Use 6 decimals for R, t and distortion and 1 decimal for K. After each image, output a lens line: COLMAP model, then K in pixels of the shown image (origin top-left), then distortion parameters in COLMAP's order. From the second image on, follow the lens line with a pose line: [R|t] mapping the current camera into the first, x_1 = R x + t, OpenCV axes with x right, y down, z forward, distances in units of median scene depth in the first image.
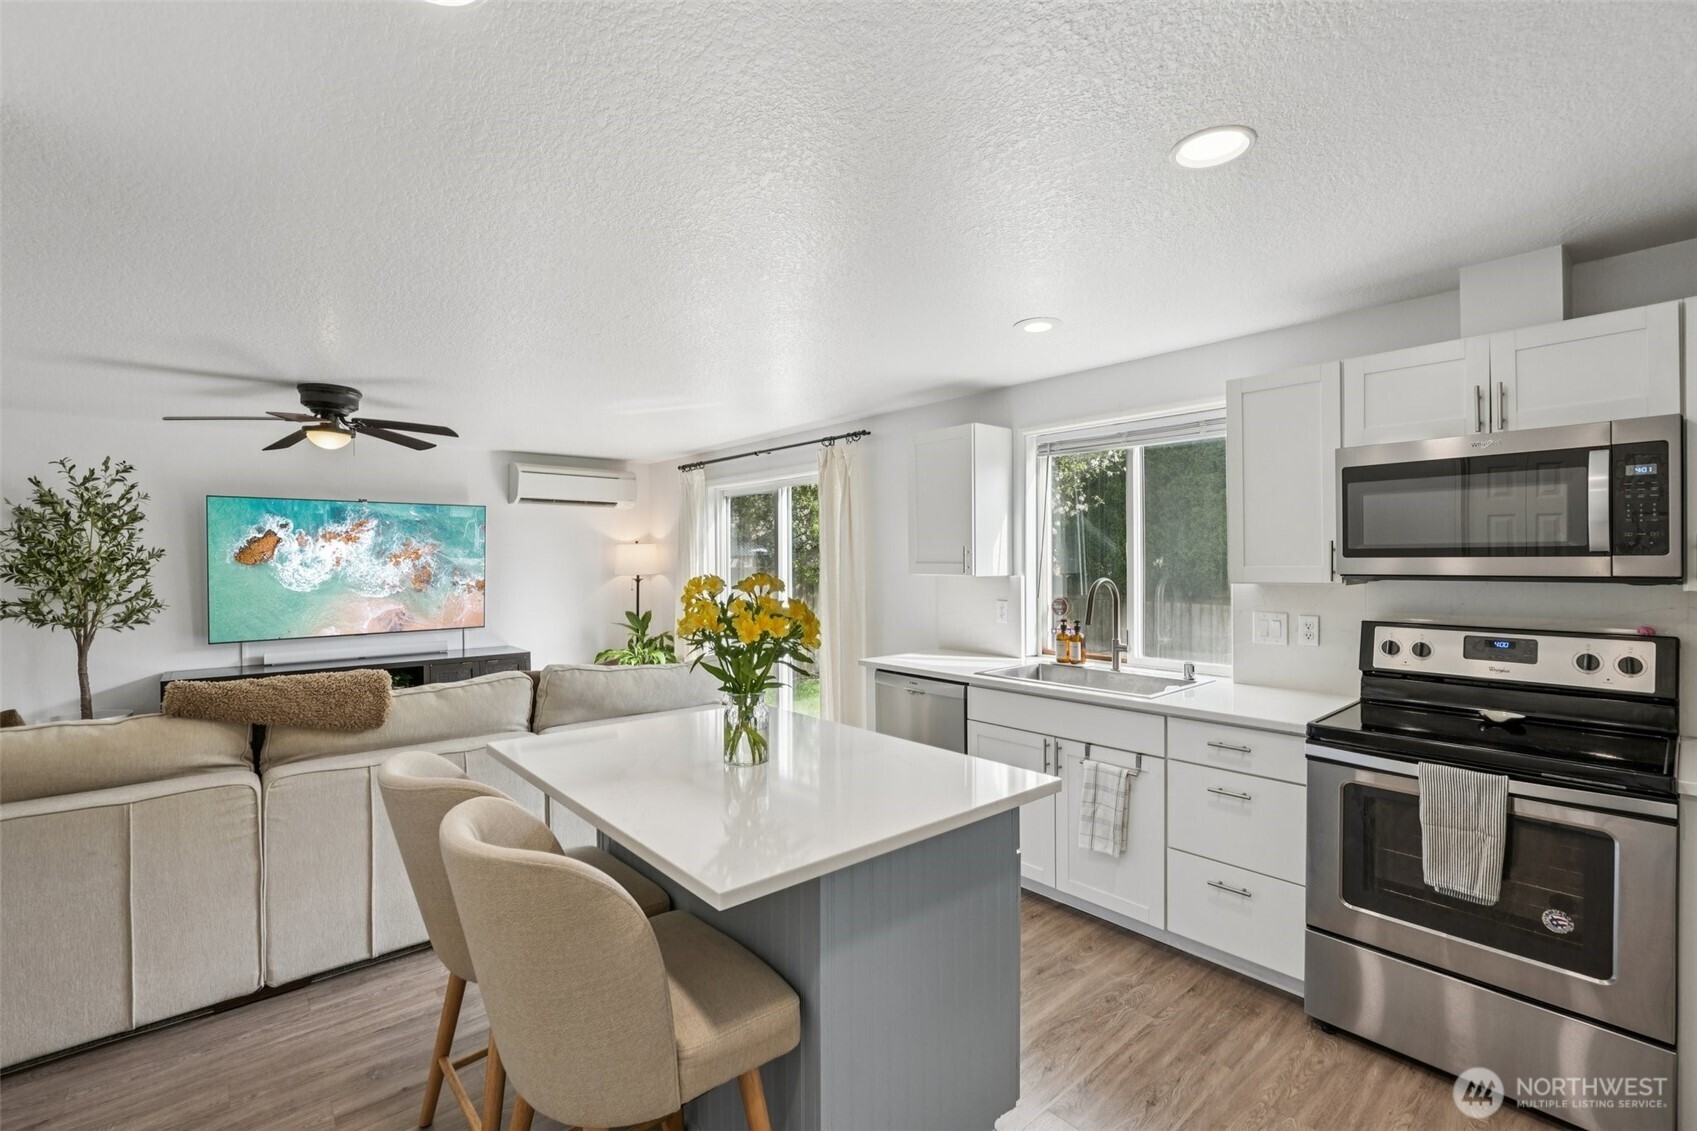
lens RADIAL K [[749.5, 0, 843.9], [0, 749.5, 563.4], [0, 0, 1]] dist [-0.018070, 0.004410]
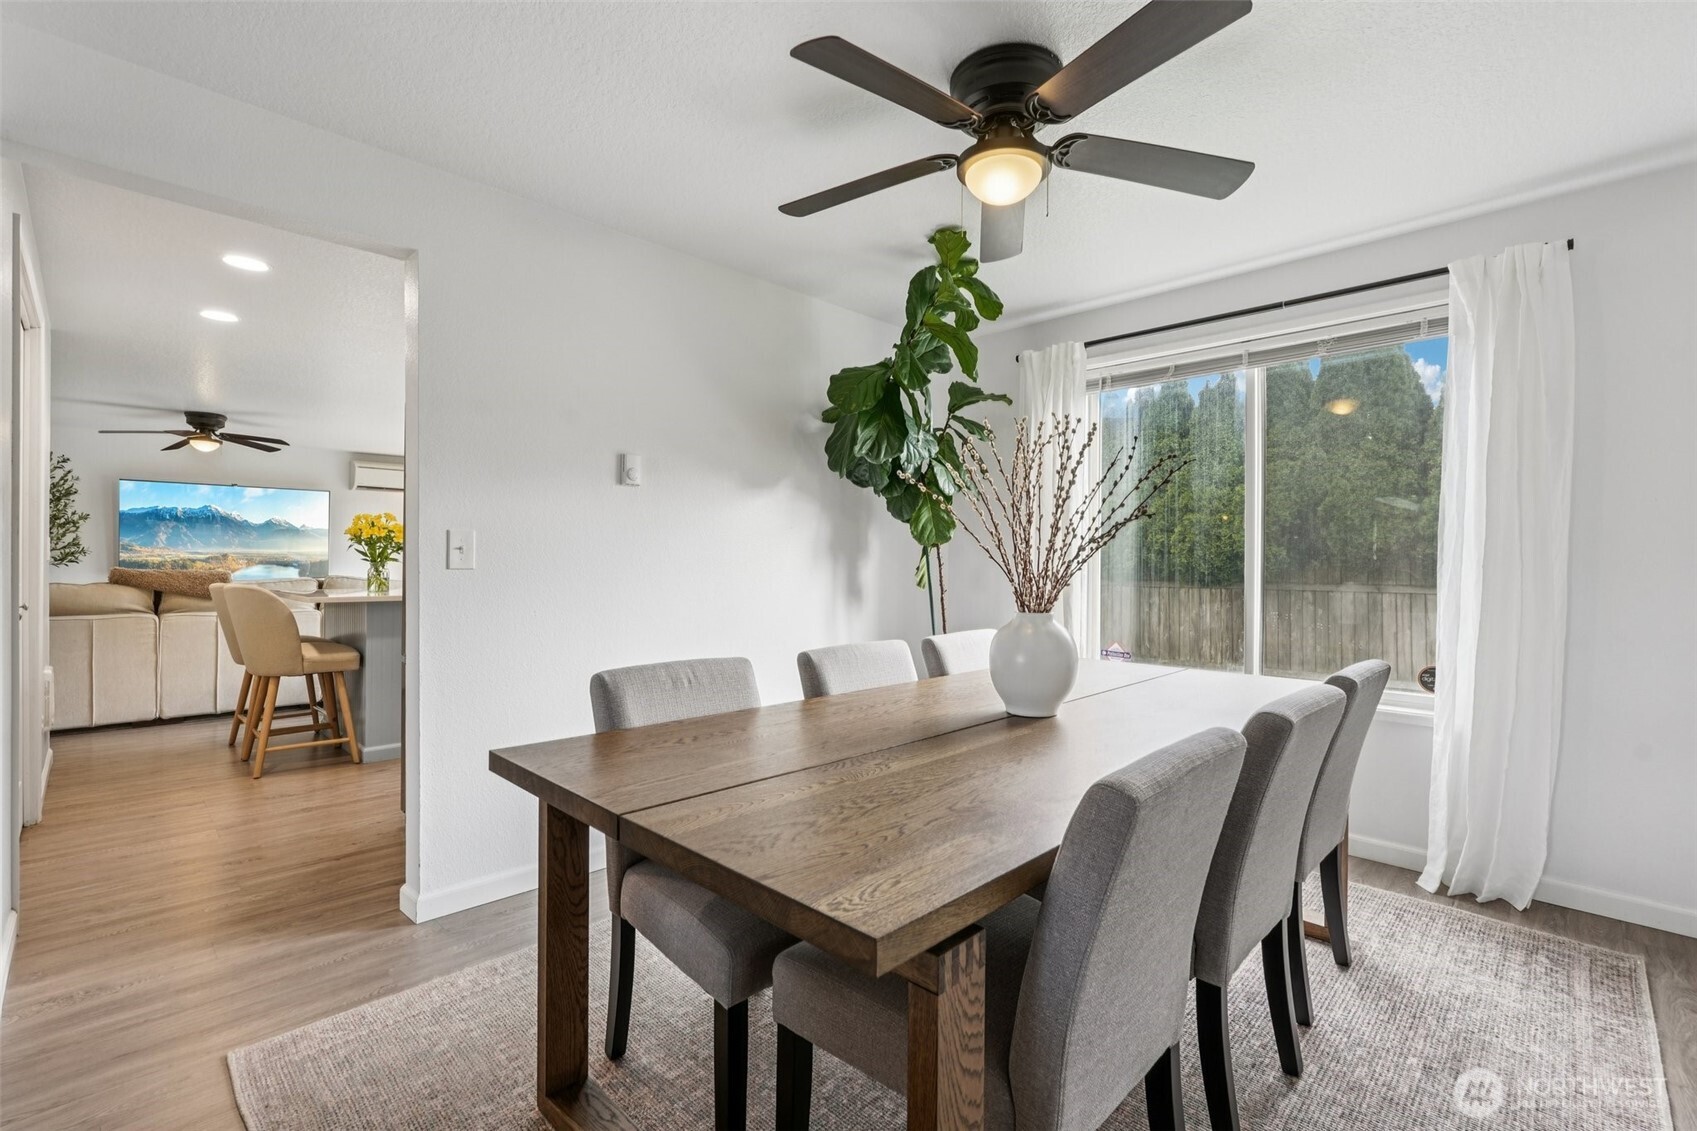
lens RADIAL K [[749.5, 0, 844.3], [0, 749.5, 563.2], [0, 0, 1]] dist [-0.018070, 0.004410]
pose [[0.996224, 0.010210, 0.086220, 0.496708], [-0.009788, 0.999938, -0.005311, 0.075292], [-0.086269, 0.004447, 0.996262, -0.646643]]
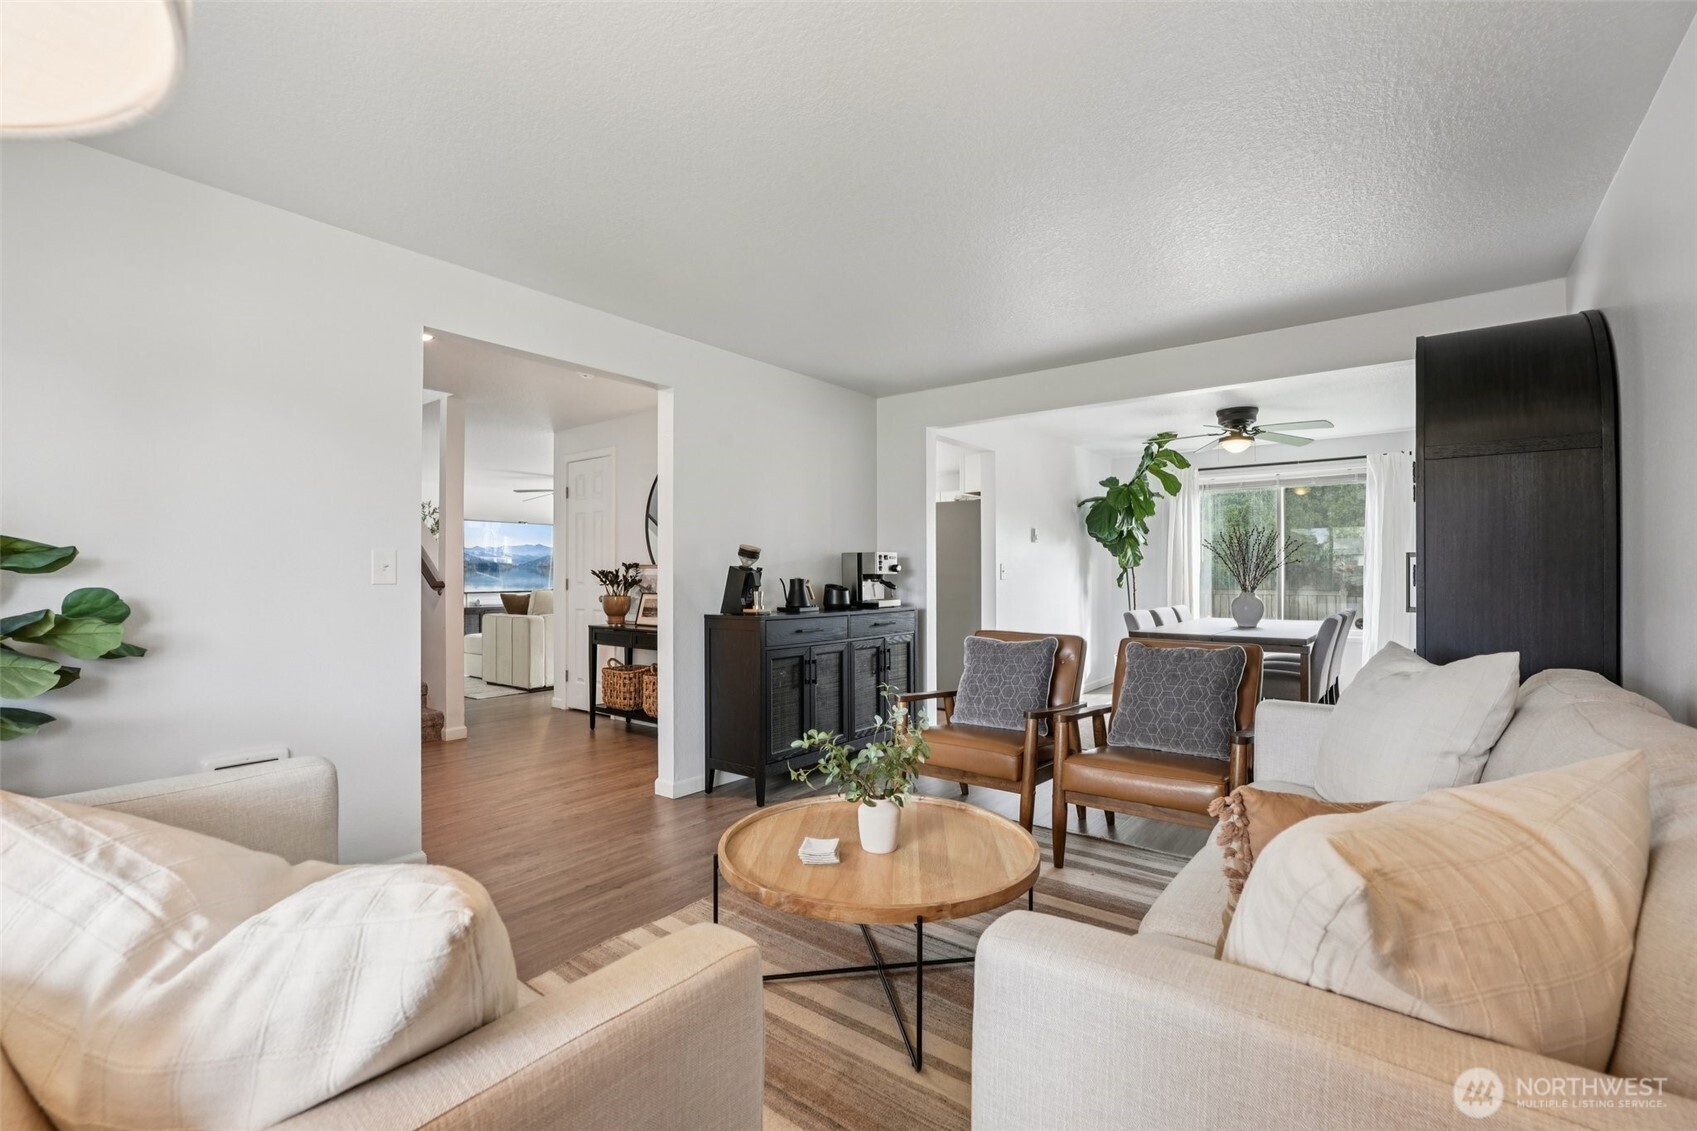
lens RADIAL K [[749.5, 0, 835.6], [0, 749.5, 566.8], [0, 0, 1]] dist [-0.018070, 0.004410]
pose [[0.981276, 0.007005, 0.192479, -0.274590], [-0.003071, 0.999780, -0.020728, 0.085680], [-0.192582, 0.019749, 0.981082, -1.325381]]
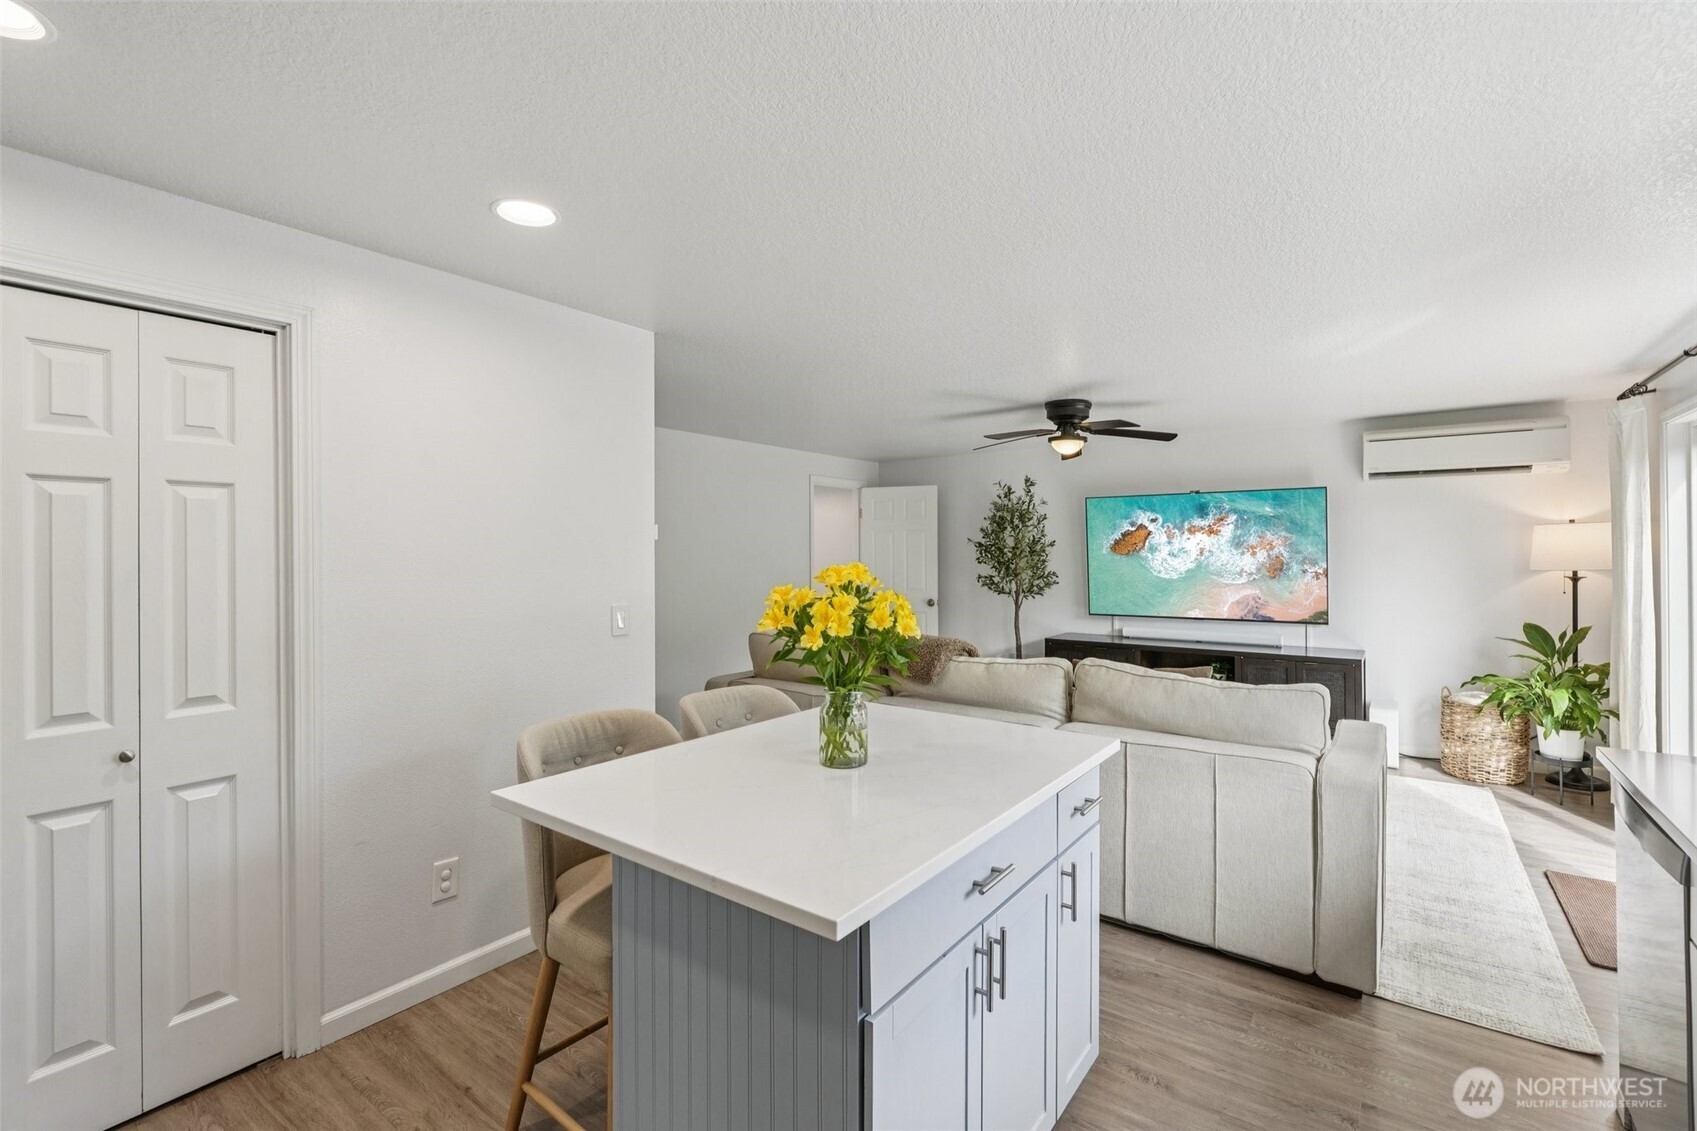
lens RADIAL K [[749.5, 0, 855.1], [0, 749.5, 568.7], [0, 0, 1]] dist [-0.018070, 0.004410]
pose [[0.226560, 0.020435, -0.973783, 0.336532], [-0.001439, 0.999786, 0.020646, 0.001276], [0.973996, -0.003276, 0.226541, 0.362959]]
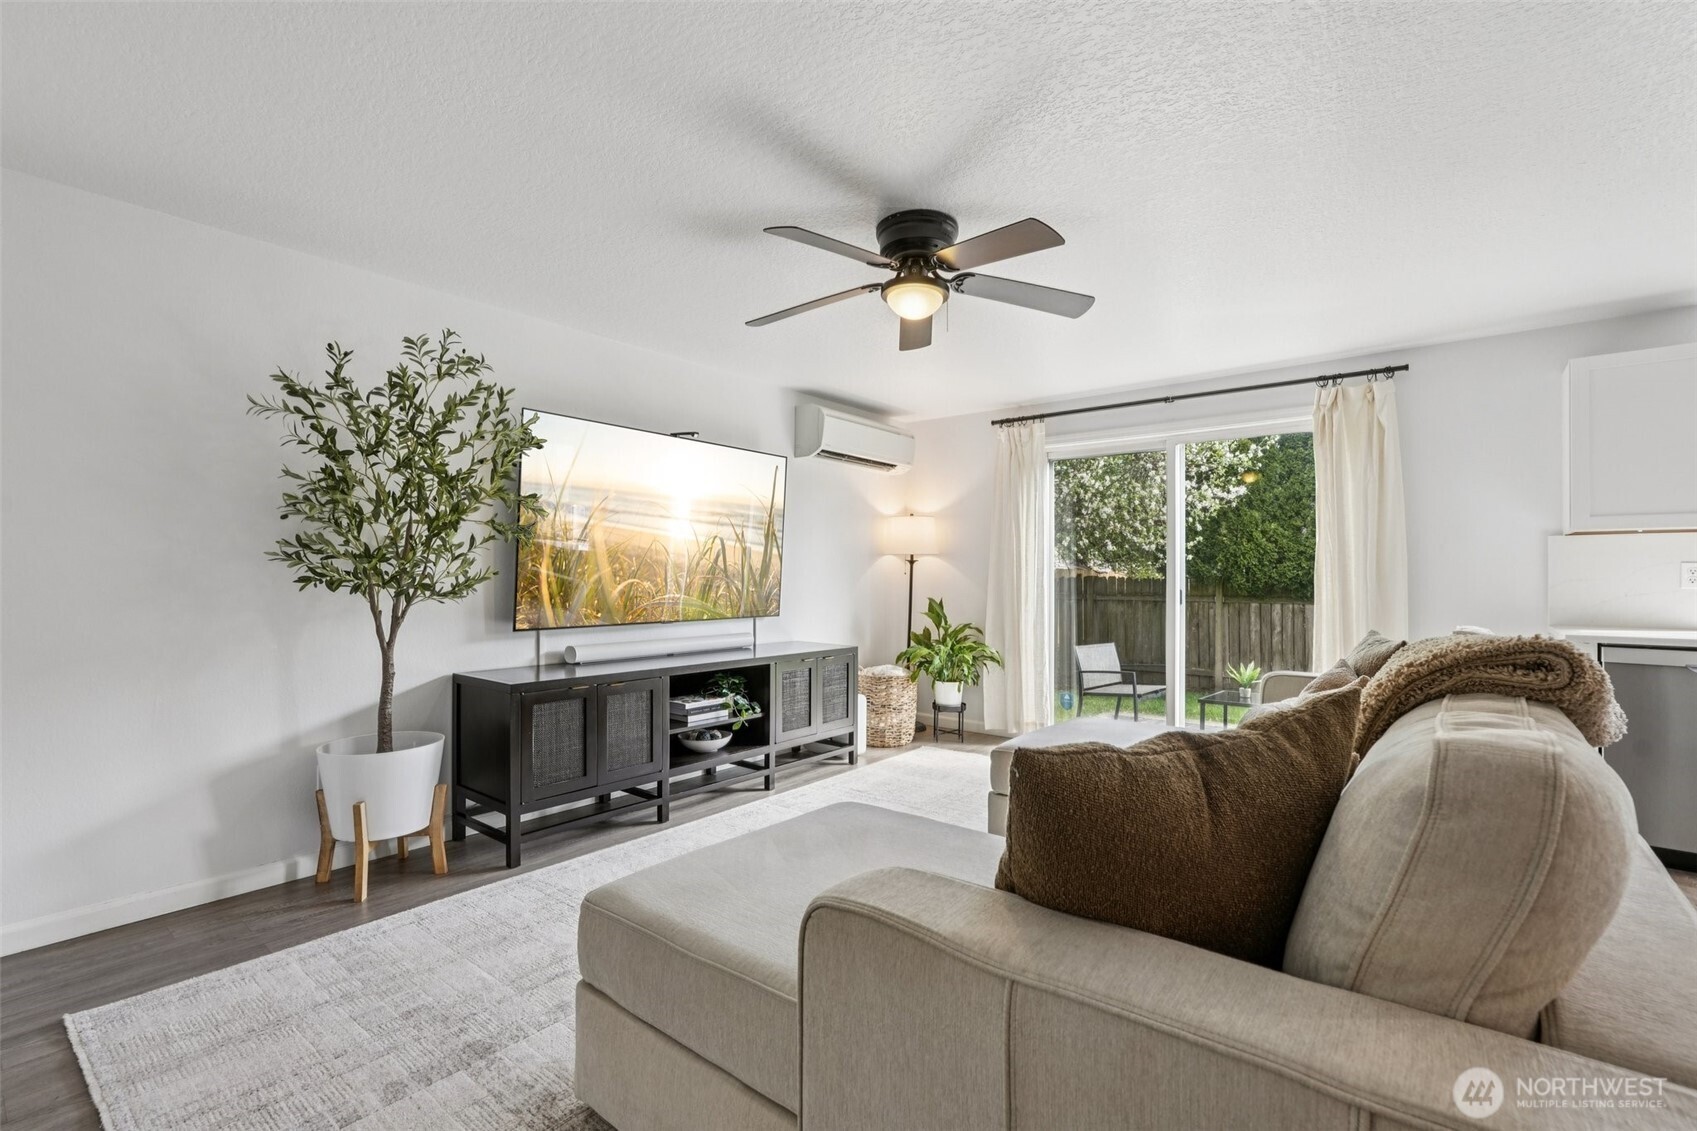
lens RADIAL K [[749.5, 0, 843.5], [0, 749.5, 574.4], [0, 0, 1]] dist [-0.018070, 0.004410]
pose [[0.983702, 0.010811, 0.179483, -0.768899], [-0.008507, 0.999871, -0.013603, 0.073836], [-0.179607, 0.011855, 0.983667, 0.330106]]
